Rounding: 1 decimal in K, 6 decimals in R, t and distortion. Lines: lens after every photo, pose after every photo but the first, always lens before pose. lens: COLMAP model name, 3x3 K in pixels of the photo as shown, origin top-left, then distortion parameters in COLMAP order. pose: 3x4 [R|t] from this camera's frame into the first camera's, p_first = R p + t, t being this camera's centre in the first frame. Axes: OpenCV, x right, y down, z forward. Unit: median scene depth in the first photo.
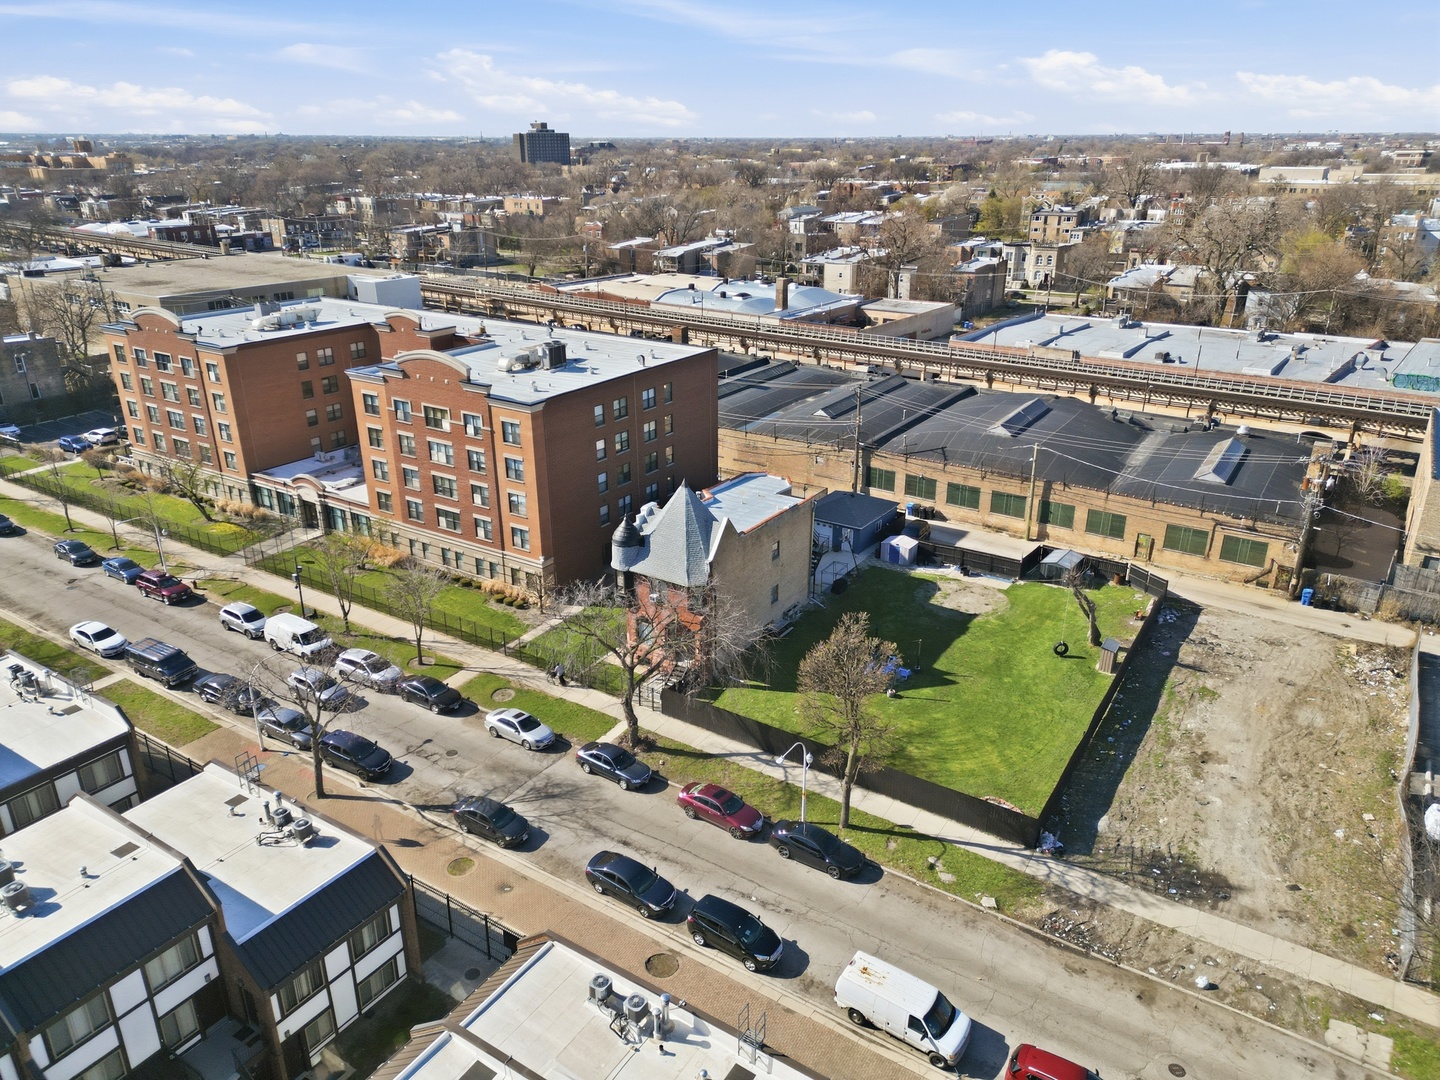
lens RADIAL K [[1003.9, 0, 720.0], [0, 1003.9, 540.0], [0, 0, 1]] dist [0.099075, -0.113487]
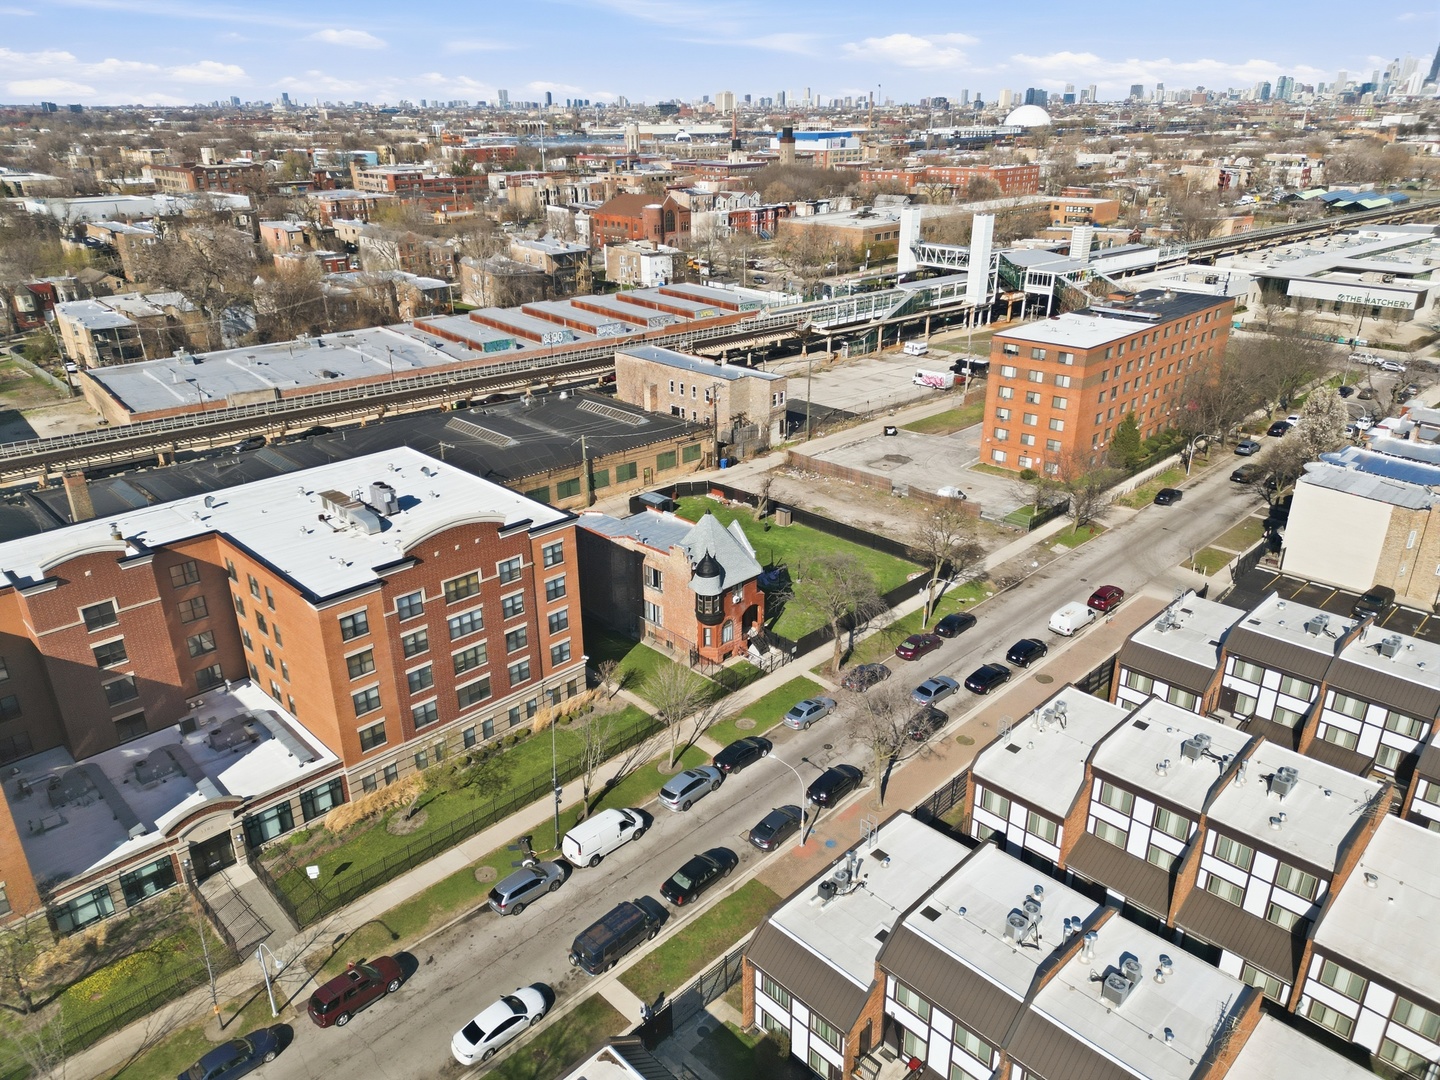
lens RADIAL K [[1002.3, 0, 720.0], [0, 1002.3, 540.0], [0, 0, 1]] dist [0.119135, -0.114976]
pose [[0.204095, -0.385337, 0.899923, -1.061901], [0.368670, 0.881847, 0.293986, -0.350040], [-0.906878, 0.271774, 0.322043, 0.518505]]
